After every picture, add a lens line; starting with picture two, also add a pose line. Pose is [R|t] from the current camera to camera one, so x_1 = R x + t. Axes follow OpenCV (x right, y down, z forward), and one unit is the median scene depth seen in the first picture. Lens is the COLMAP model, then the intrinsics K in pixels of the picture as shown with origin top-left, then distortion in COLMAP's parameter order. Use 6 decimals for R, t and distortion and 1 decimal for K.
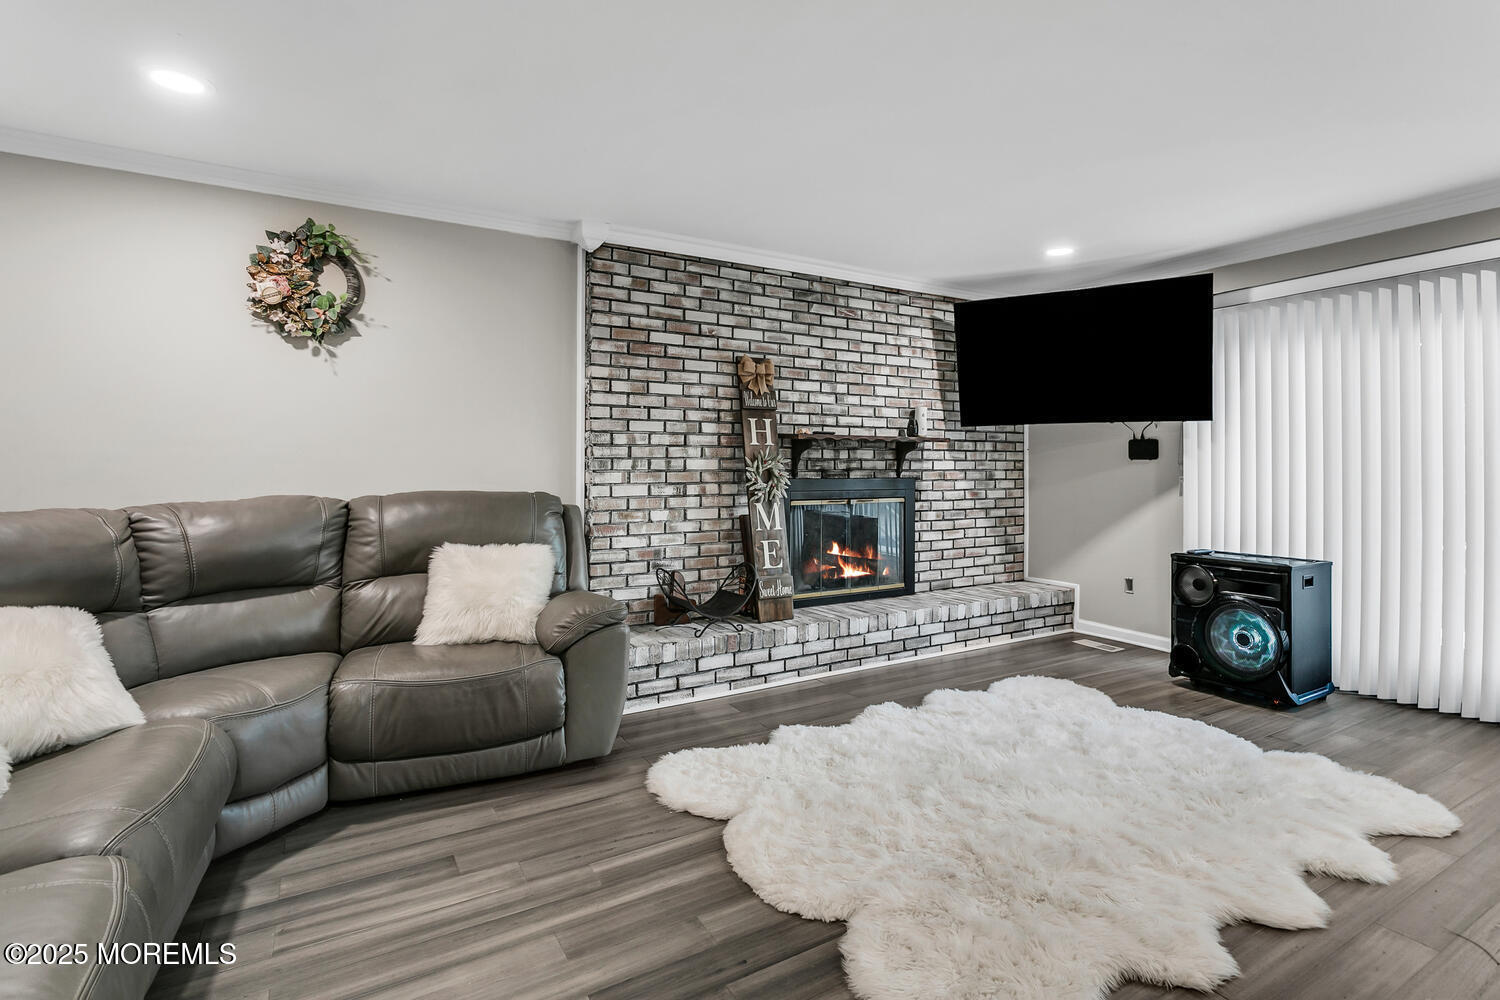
lens RADIAL K [[728.8, 0, 790.1], [0, 728.8, 468.7], [0, 0, 1]] dist [0.001252, 0.001547]
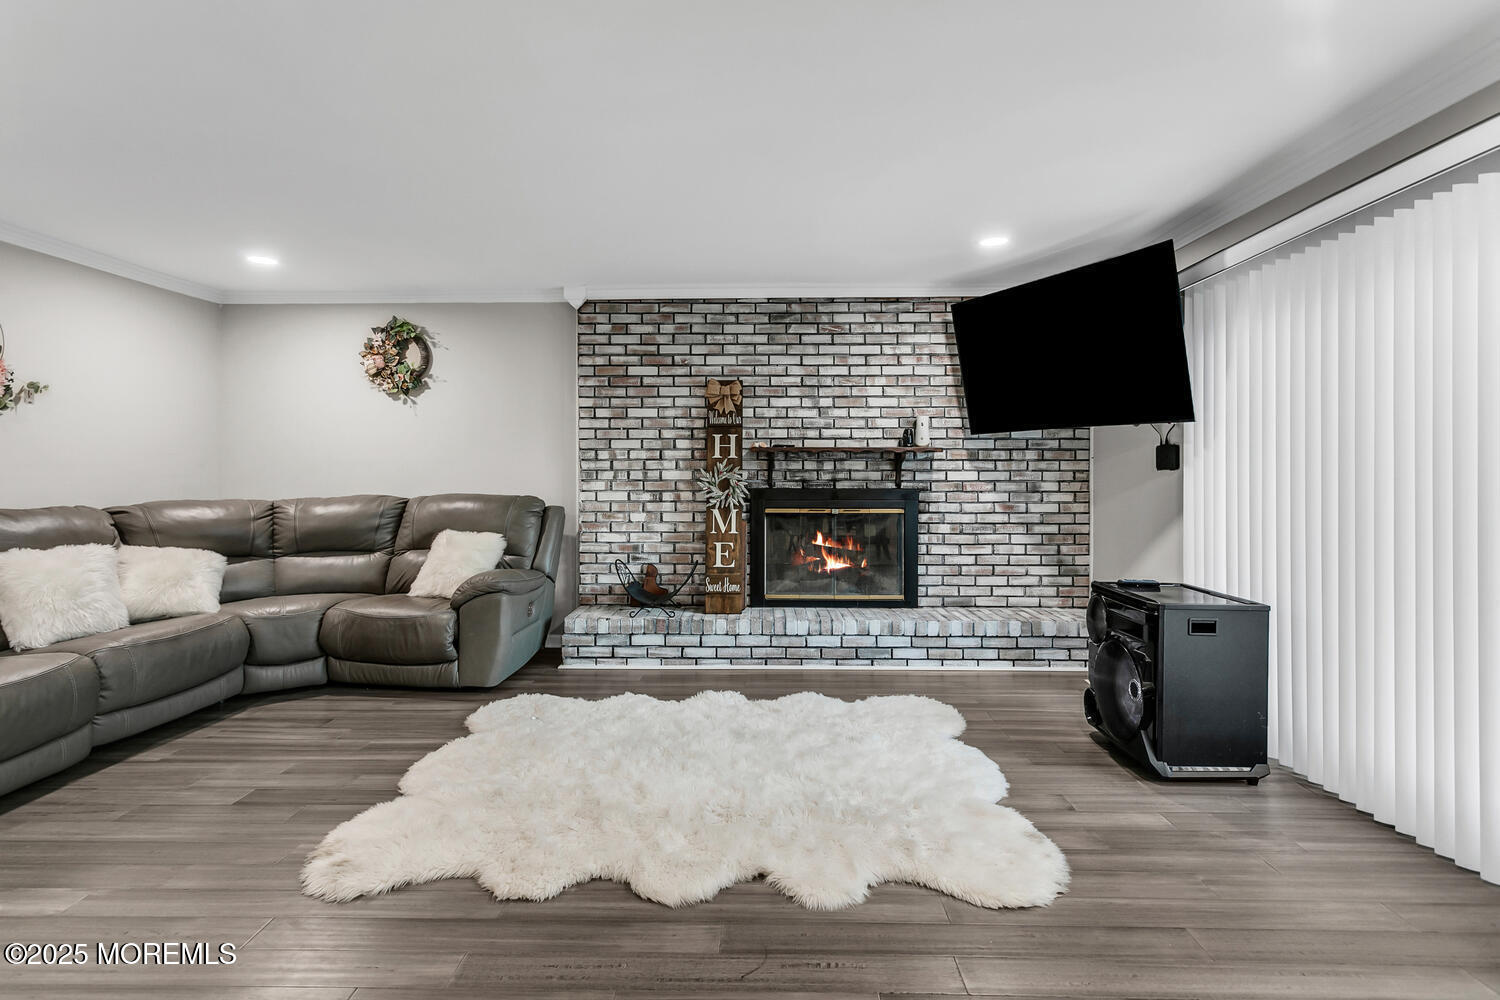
lens RADIAL K [[728.8, 0, 753.4], [0, 728.8, 488.0], [0, 0, 1]] dist [0.001252, 0.001547]
pose [[0.847257, 0.011084, -0.531068, 0.654486], [-0.002913, 0.999864, 0.016222, -0.004772], [0.531176, -0.012197, 0.847174, 0.074333]]
